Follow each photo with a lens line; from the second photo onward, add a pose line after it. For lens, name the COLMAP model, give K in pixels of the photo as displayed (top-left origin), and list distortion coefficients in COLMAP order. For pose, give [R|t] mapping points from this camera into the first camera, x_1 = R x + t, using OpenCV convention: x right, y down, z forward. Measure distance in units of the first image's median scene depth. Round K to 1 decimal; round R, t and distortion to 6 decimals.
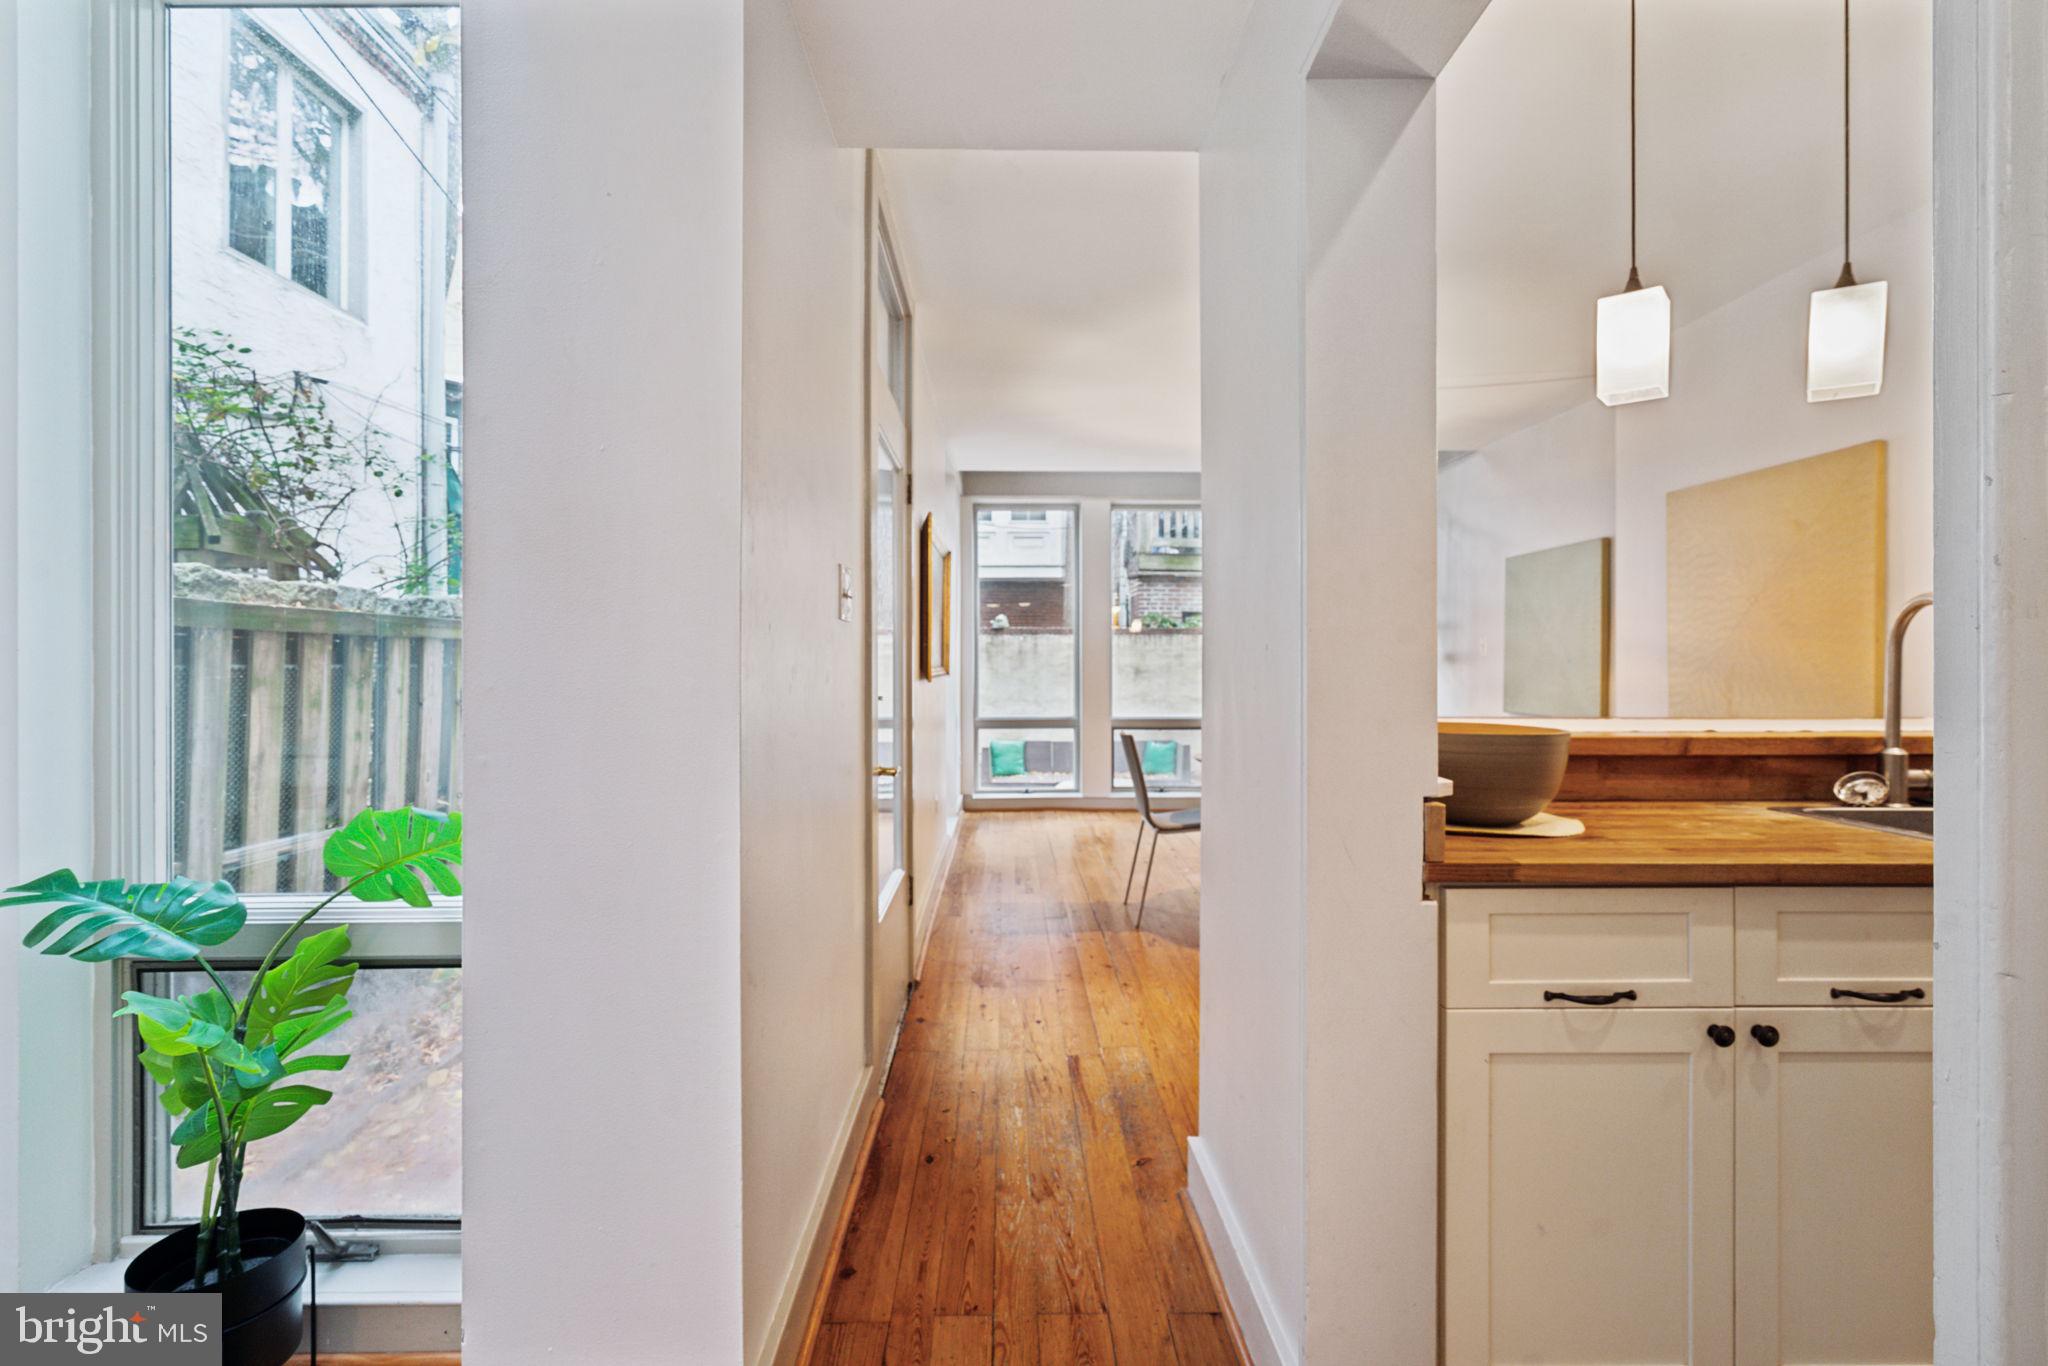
lens RADIAL K [[950.5, 0, 1017.1], [0, 950.5, 666.4], [0, 0, 1]] dist [-0.007184, 0.000169]
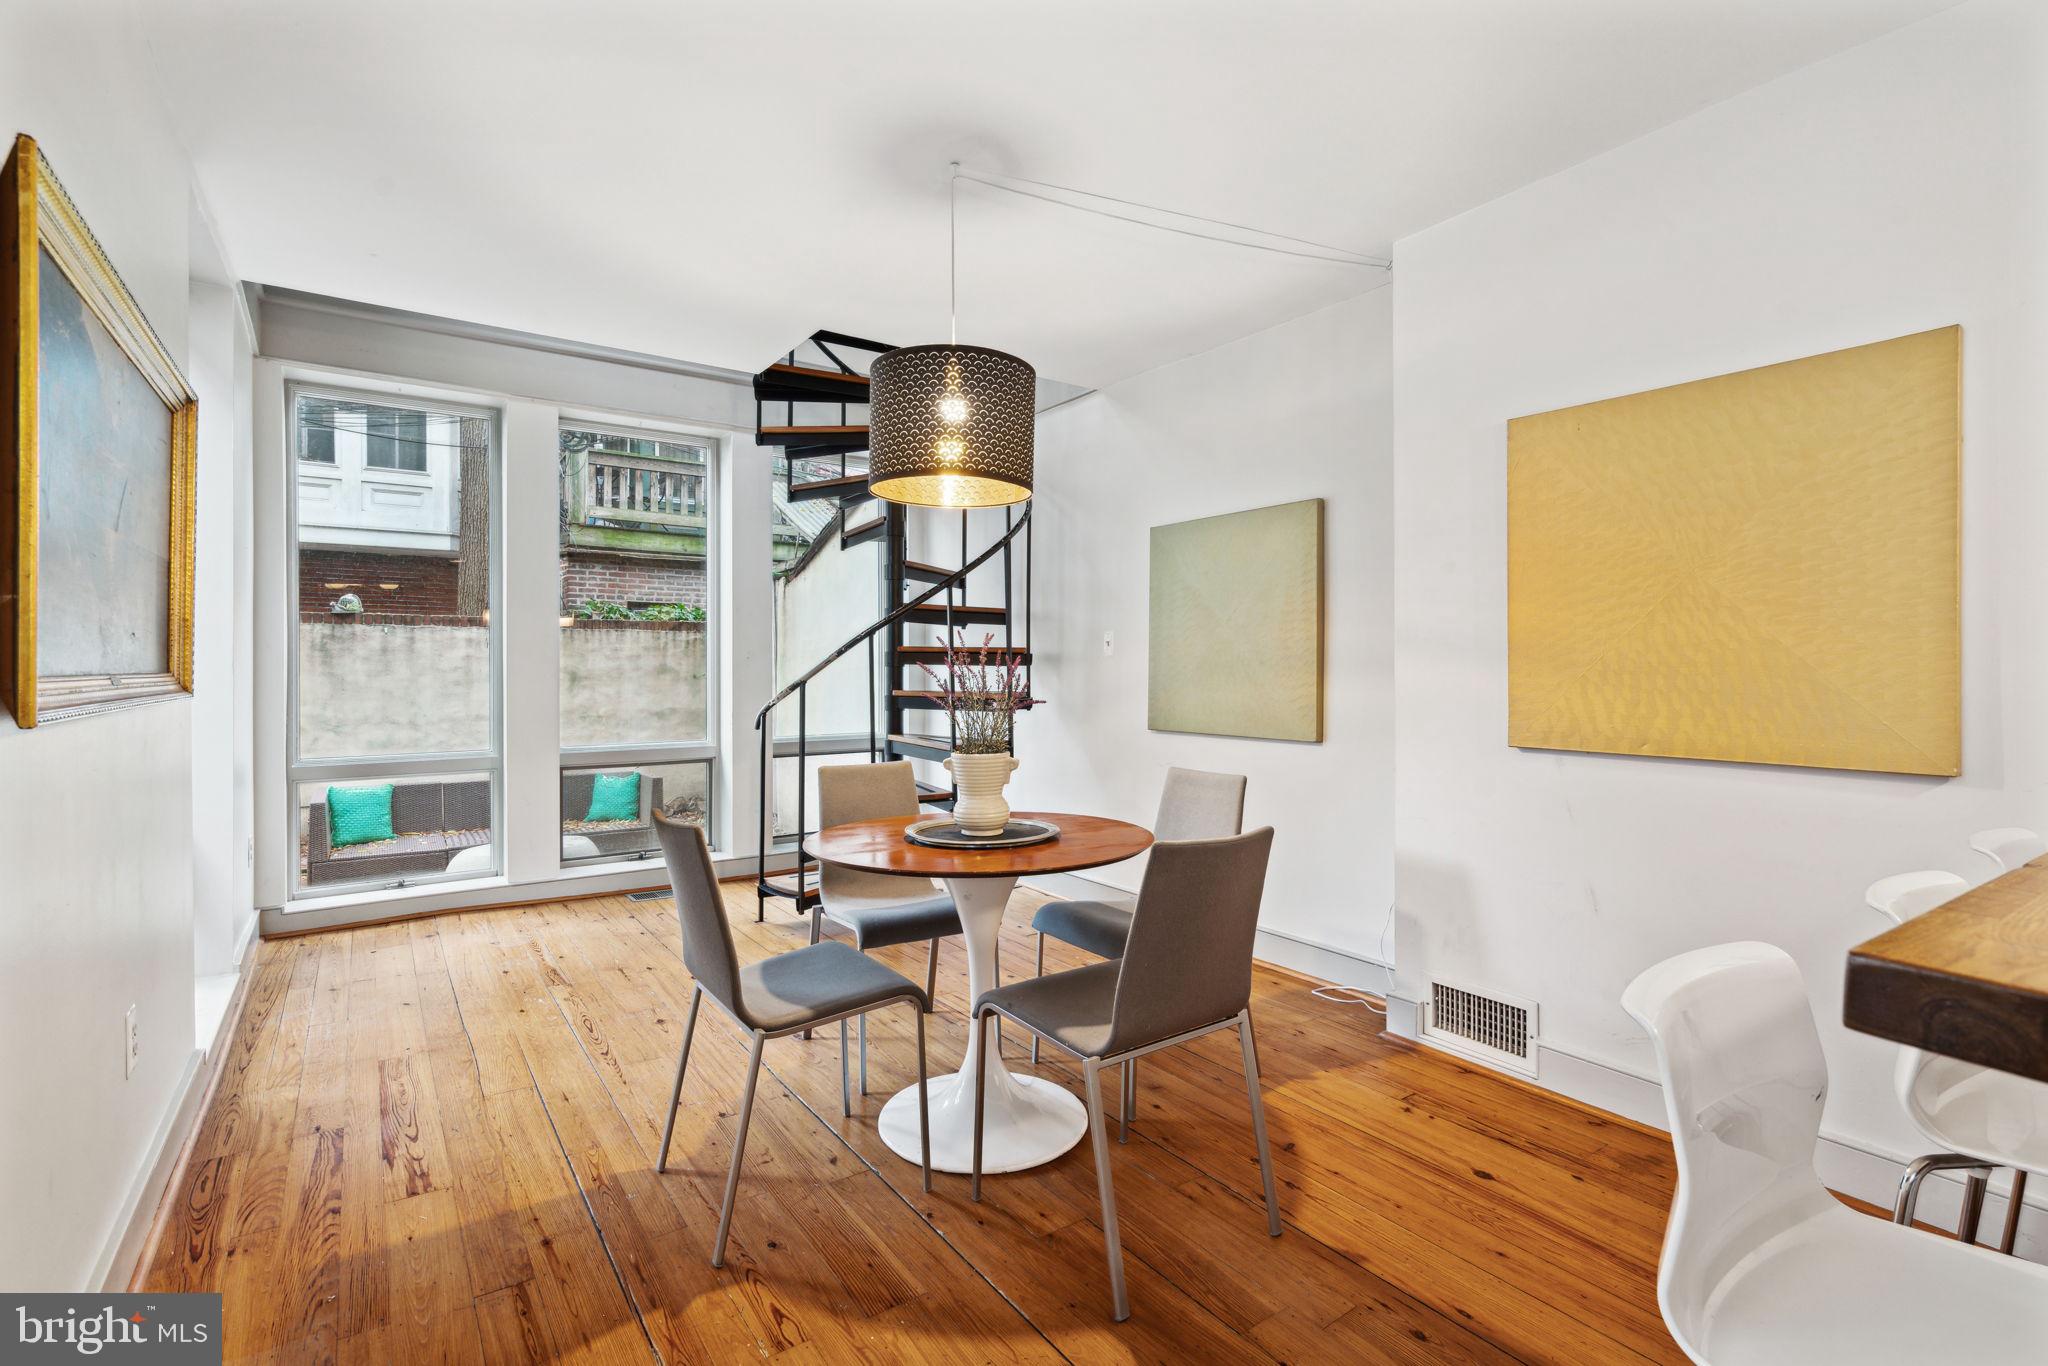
lens RADIAL K [[950.5, 0, 1031.5], [0, 950.5, 669.1], [0, 0, 1]] dist [-0.007184, 0.000169]
pose [[0.822732, -0.002318, 0.568425, -0.001313], [0.003093, 0.999995, -0.000398, 0.000115], [-0.568421, 0.002085, 0.822735, 0.321207]]
